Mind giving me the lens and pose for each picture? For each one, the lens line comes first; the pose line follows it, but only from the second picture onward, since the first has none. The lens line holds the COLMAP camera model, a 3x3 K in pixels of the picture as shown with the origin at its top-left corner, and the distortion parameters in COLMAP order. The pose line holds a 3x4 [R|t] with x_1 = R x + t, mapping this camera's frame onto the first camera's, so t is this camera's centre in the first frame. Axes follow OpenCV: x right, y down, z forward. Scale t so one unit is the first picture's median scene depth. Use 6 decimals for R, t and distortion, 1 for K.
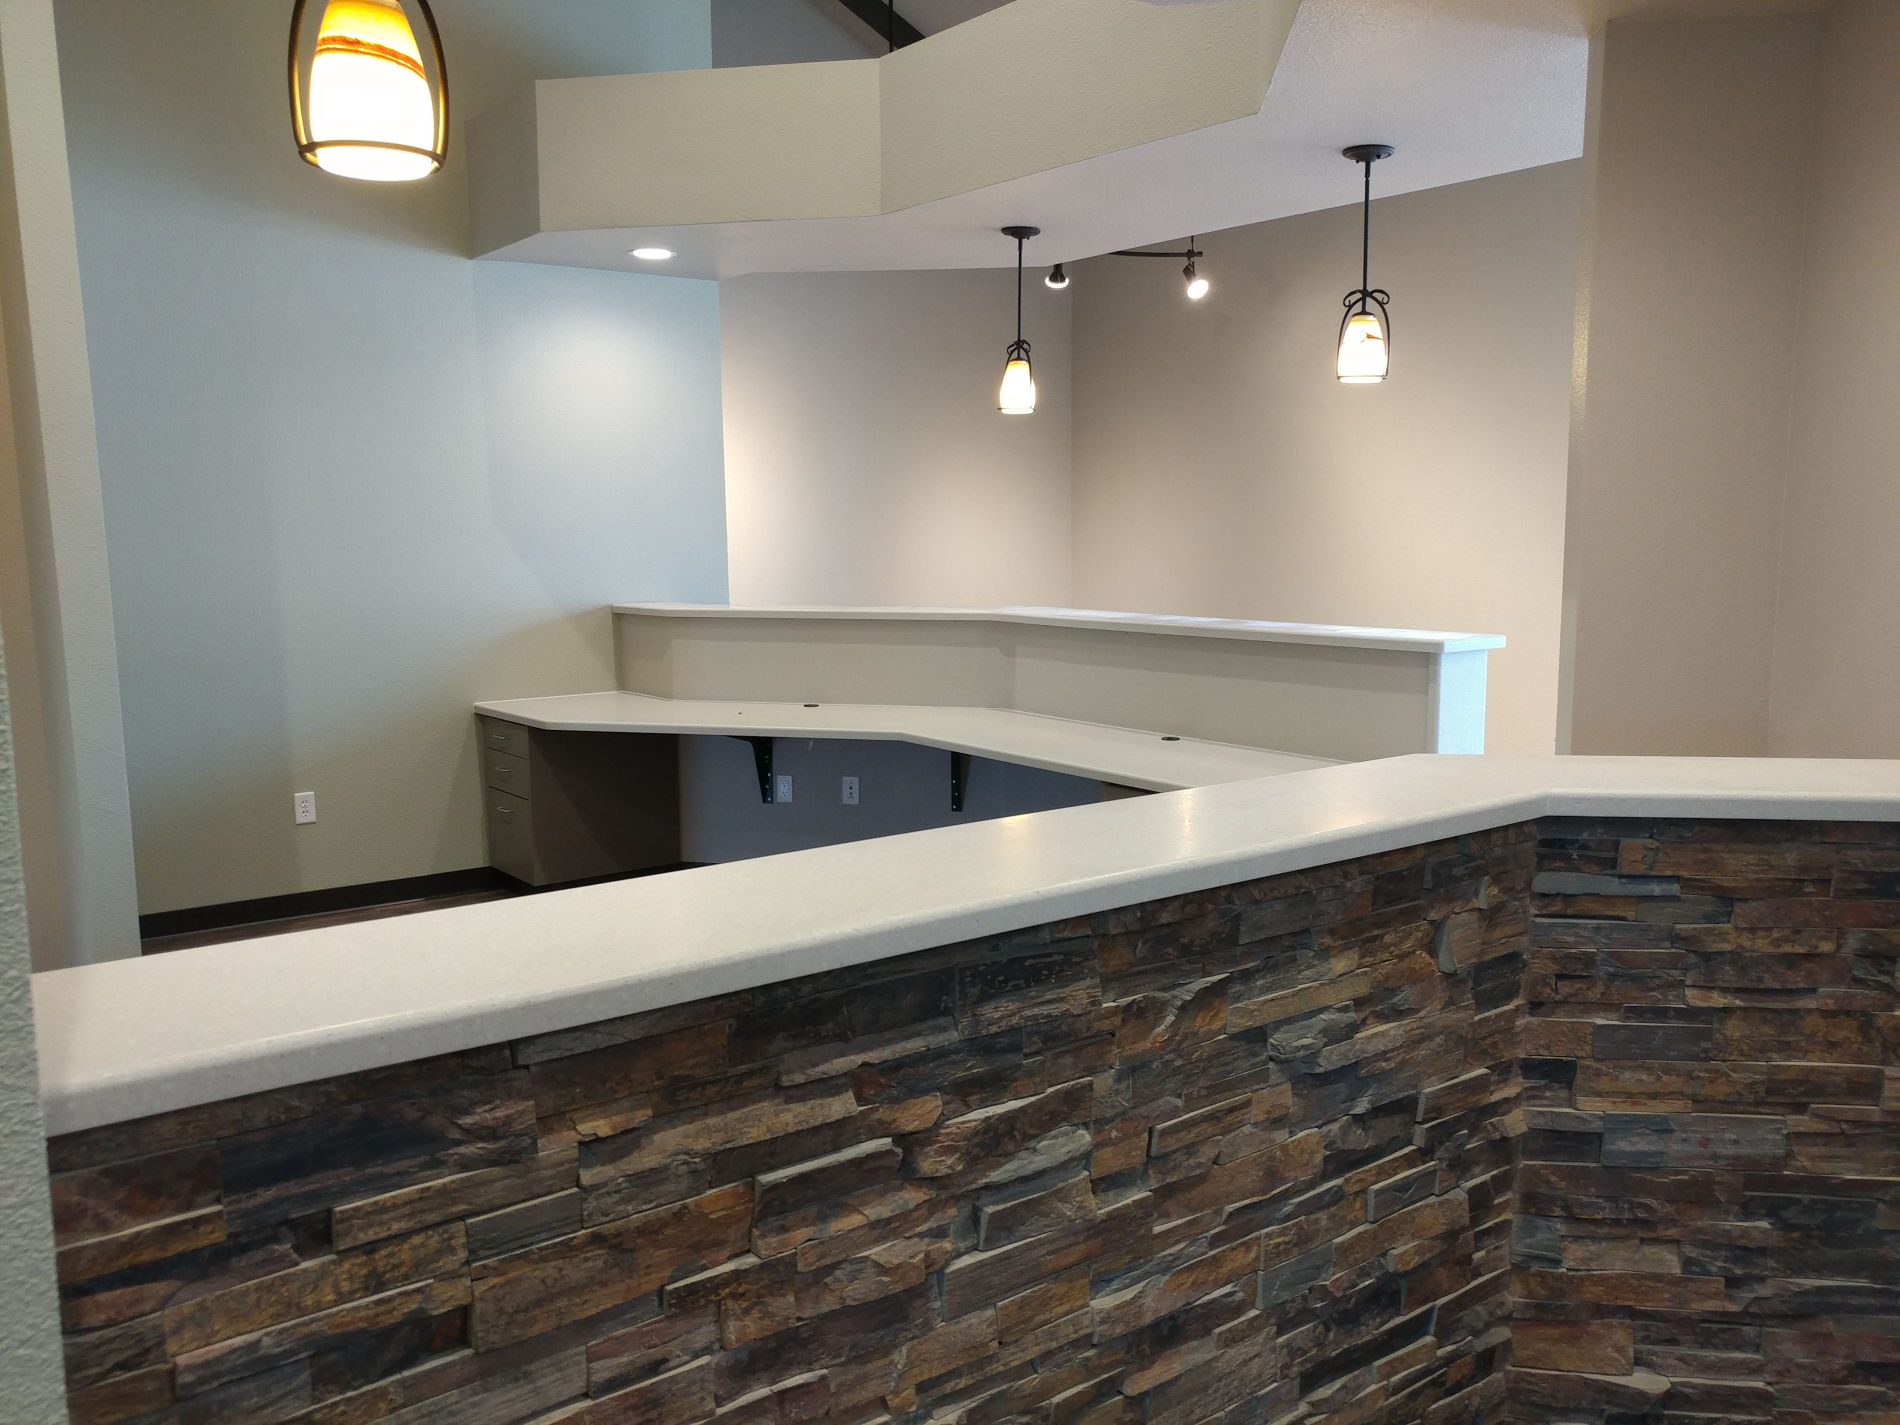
lens RADIAL K [[1567.8, 0, 962.5], [0, 1567.8, 718.7], [0, 0, 1]] dist [-0.088815, 0.133887]
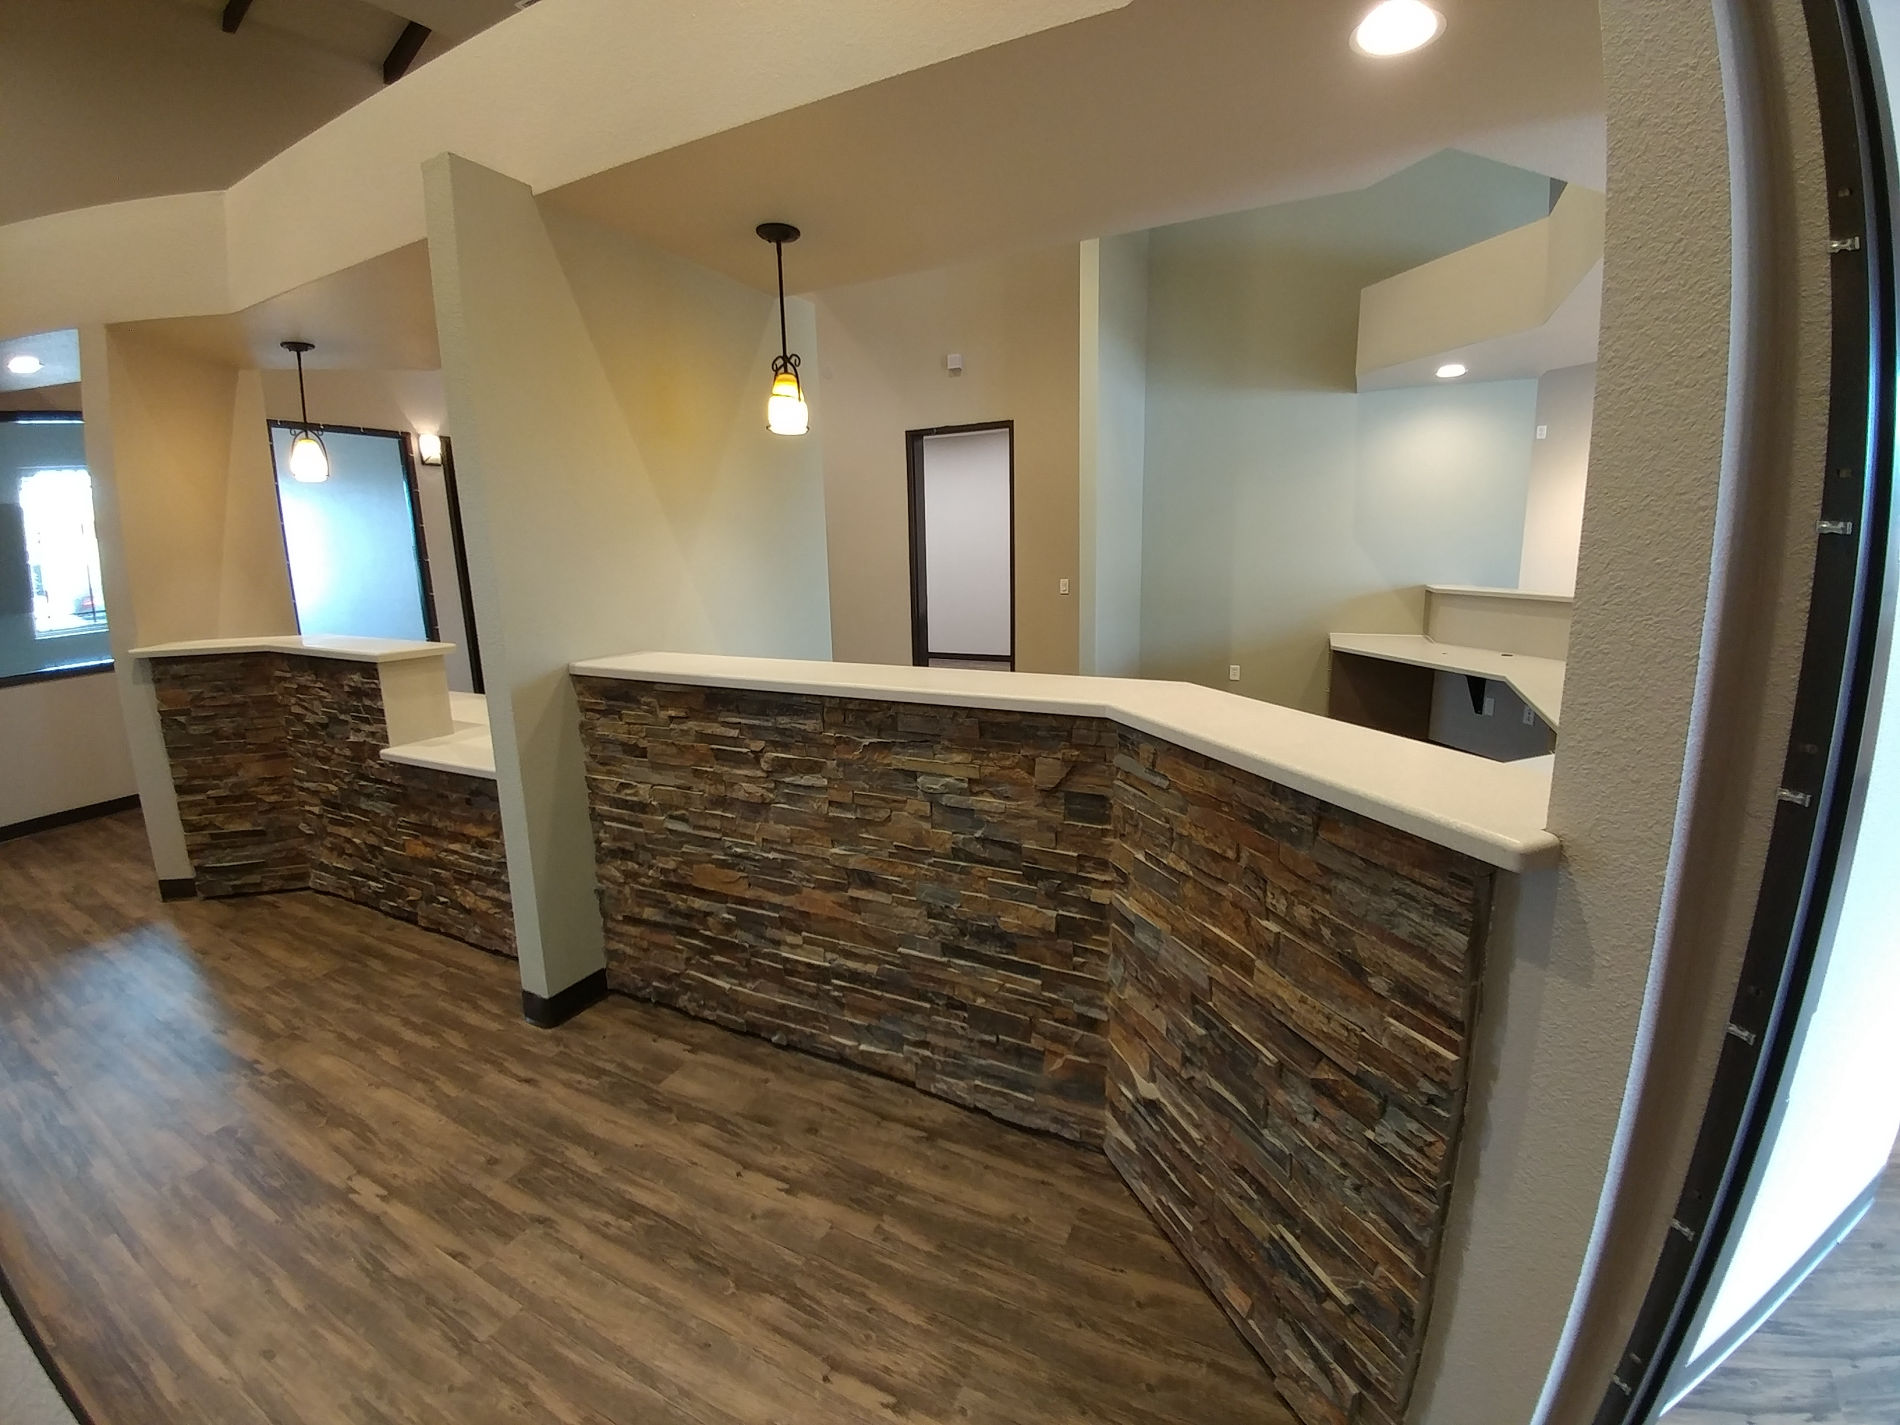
lens RADIAL K [[806.2, 0, 946.9], [0, 806.2, 694.4], [0, 0, 1]] dist [-0.016645, -0.027797]
pose [[0.421015, 0.161898, -0.892488, 1.169182], [-0.096343, 0.986358, 0.133478, -0.066443], [0.901923, 0.029789, 0.430869, 0.517710]]
